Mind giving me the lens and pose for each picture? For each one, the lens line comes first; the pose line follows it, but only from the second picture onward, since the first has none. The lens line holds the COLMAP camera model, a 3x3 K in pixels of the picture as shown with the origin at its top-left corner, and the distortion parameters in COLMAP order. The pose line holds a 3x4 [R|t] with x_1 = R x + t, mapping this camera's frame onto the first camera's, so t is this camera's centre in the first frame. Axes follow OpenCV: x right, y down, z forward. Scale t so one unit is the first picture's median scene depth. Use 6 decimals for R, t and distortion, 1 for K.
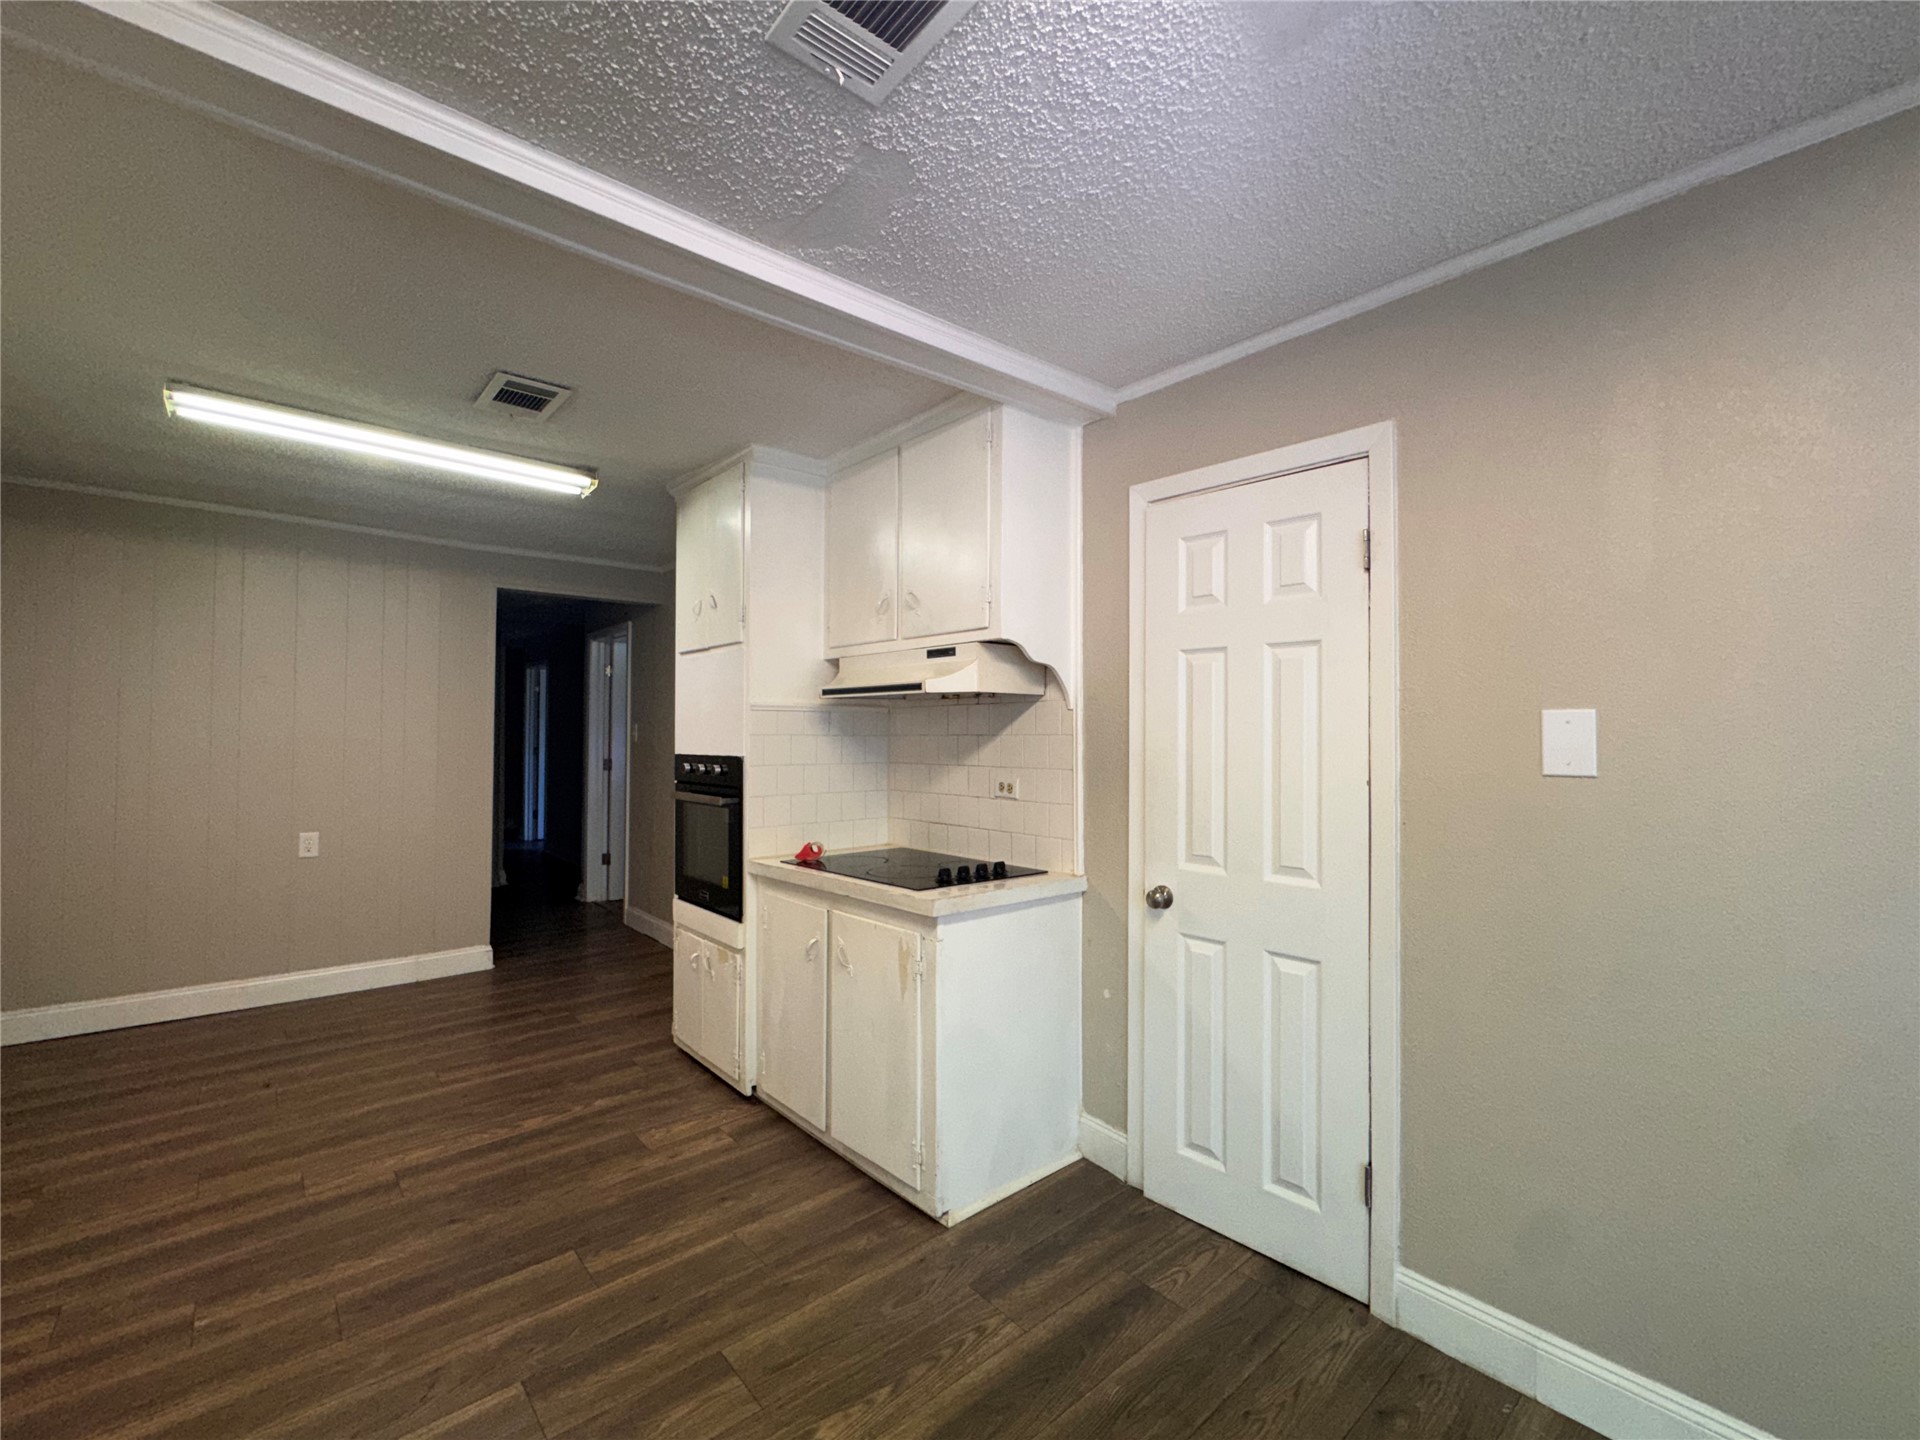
lens RADIAL K [[805.9, 0, 961.4], [0, 805.9, 716.0], [0, 0, 1]] dist [-0.002662, 0.000120]
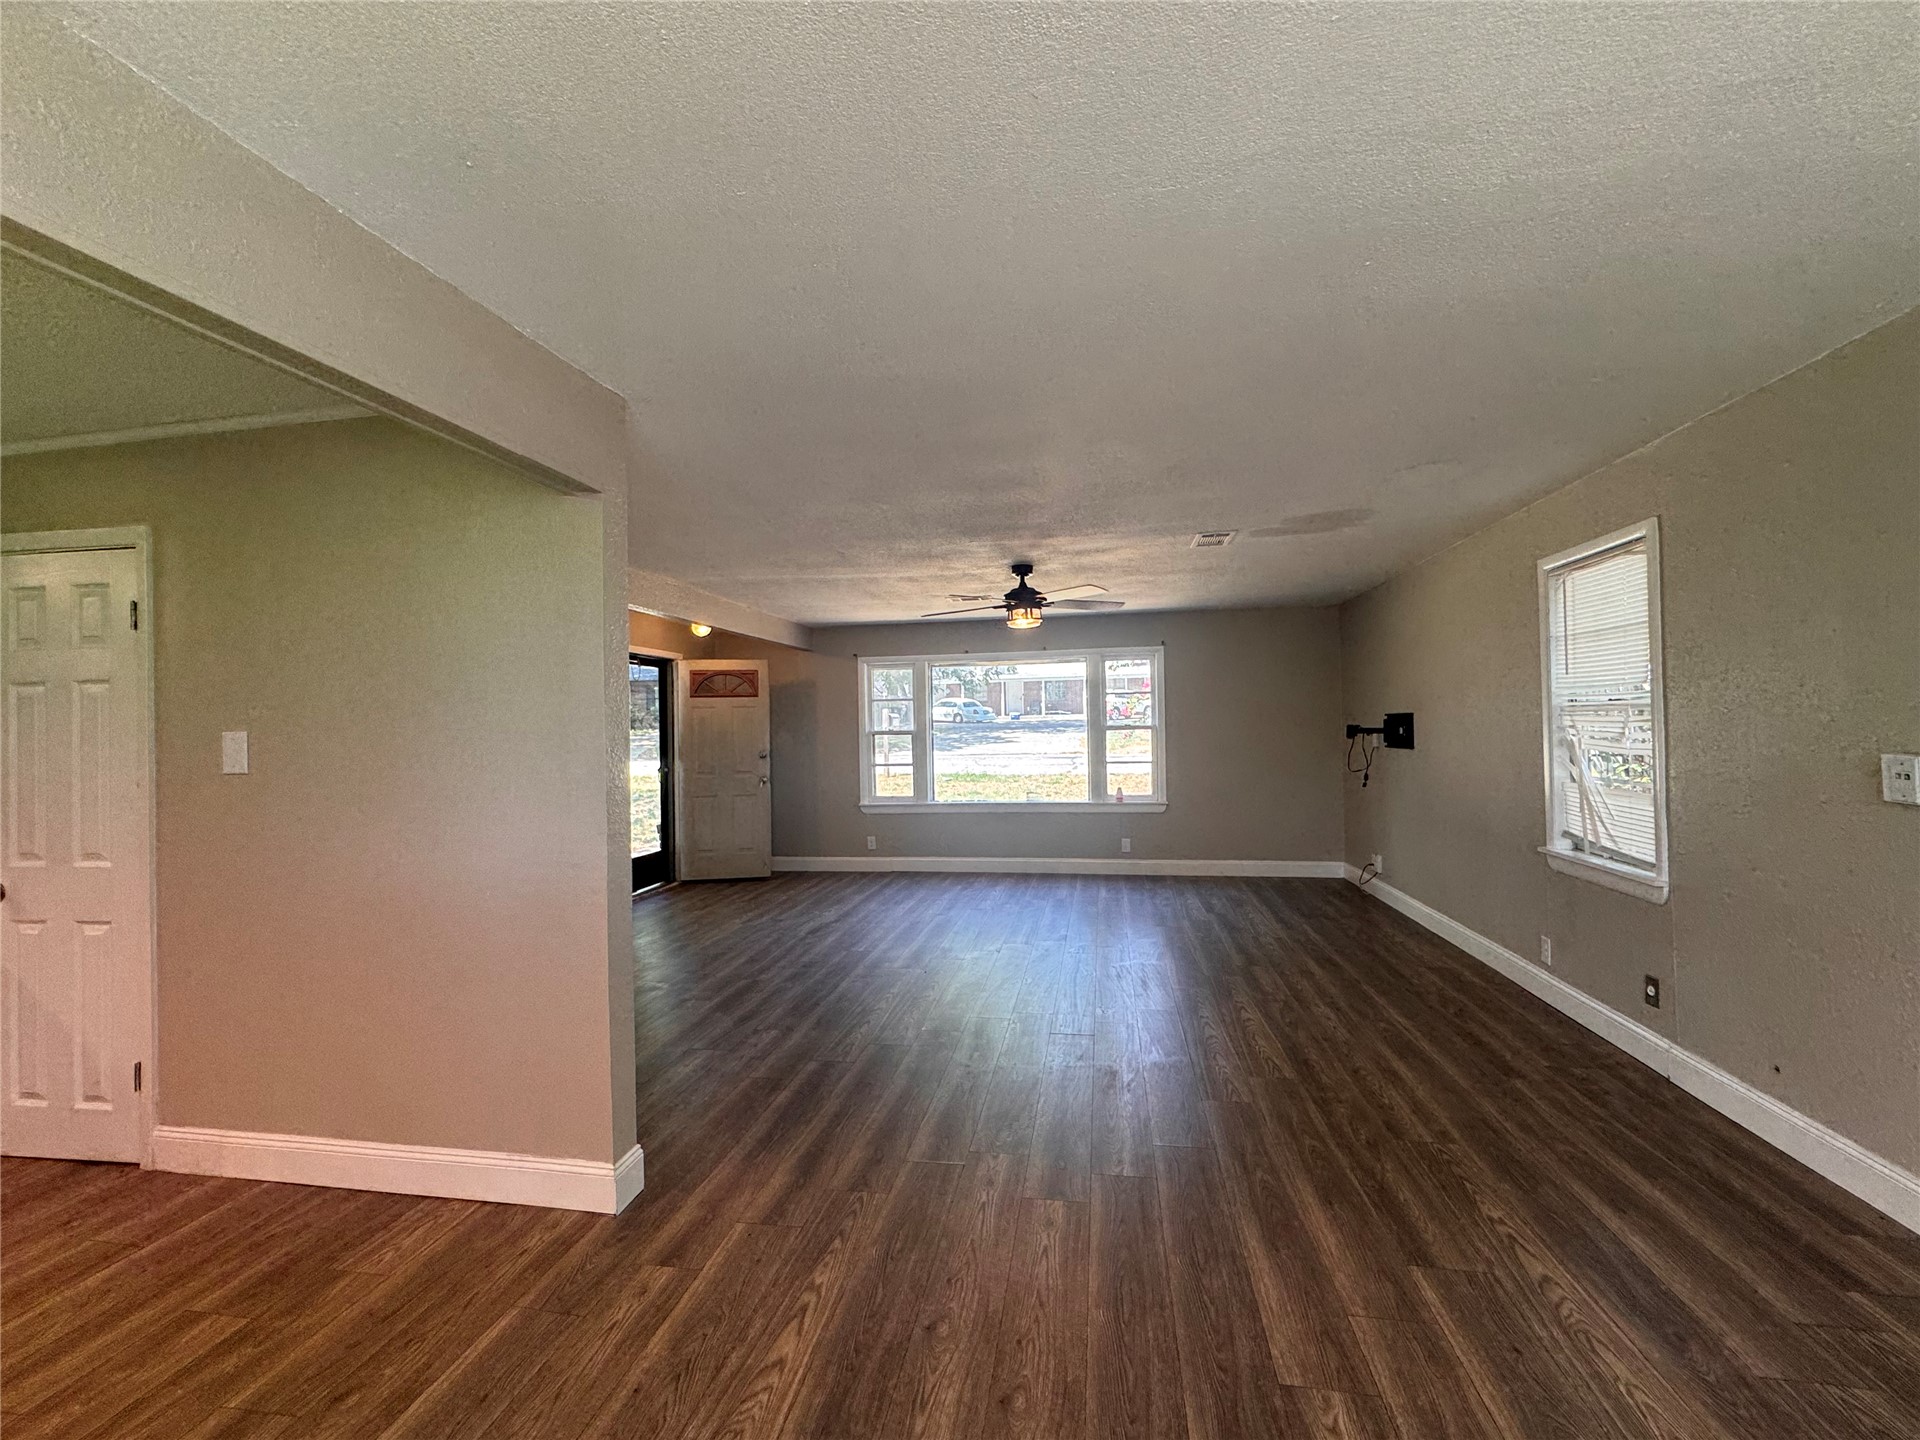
lens RADIAL K [[805.9, 0, 962.0], [0, 805.9, 722.1], [0, 0, 1]] dist [-0.002662, 0.000120]
pose [[0.782079, -0.010691, 0.623088, 0.692177], [0.012099, 0.999925, 0.001970, -0.009682], [-0.623062, 0.005998, 0.782150, -0.877147]]
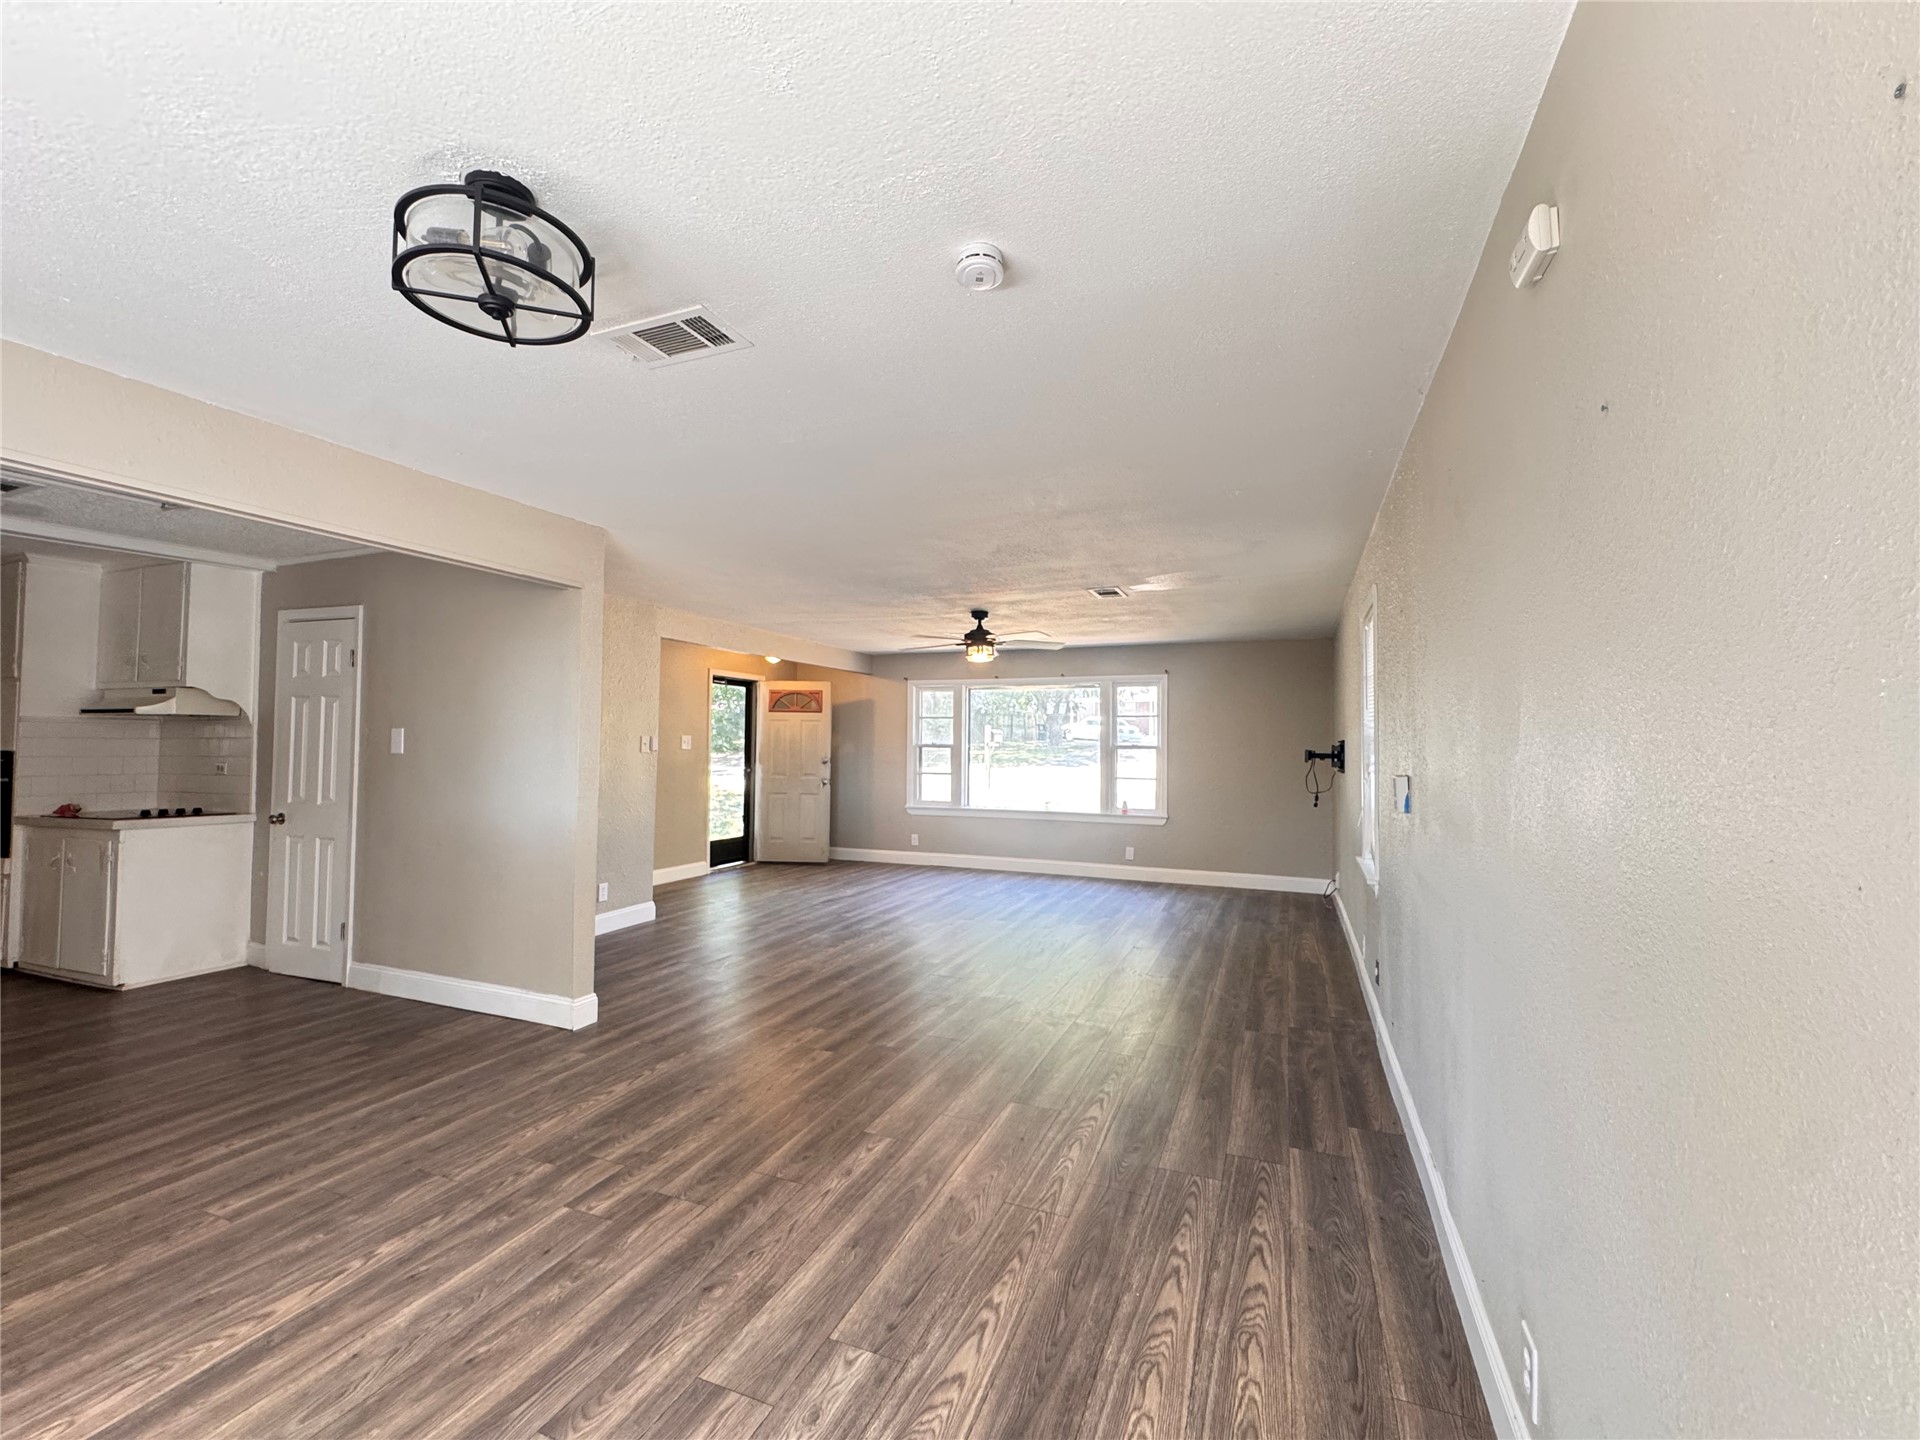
lens RADIAL K [[805.9, 0, 961.9], [0, 805.9, 721.9], [0, 0, 1]] dist [-0.002662, 0.000120]
pose [[0.894514, 0.022328, 0.446483, 0.965008], [-0.015468, 0.999700, -0.019005, -0.005494], [-0.446773, 0.010094, 0.894590, -1.730989]]
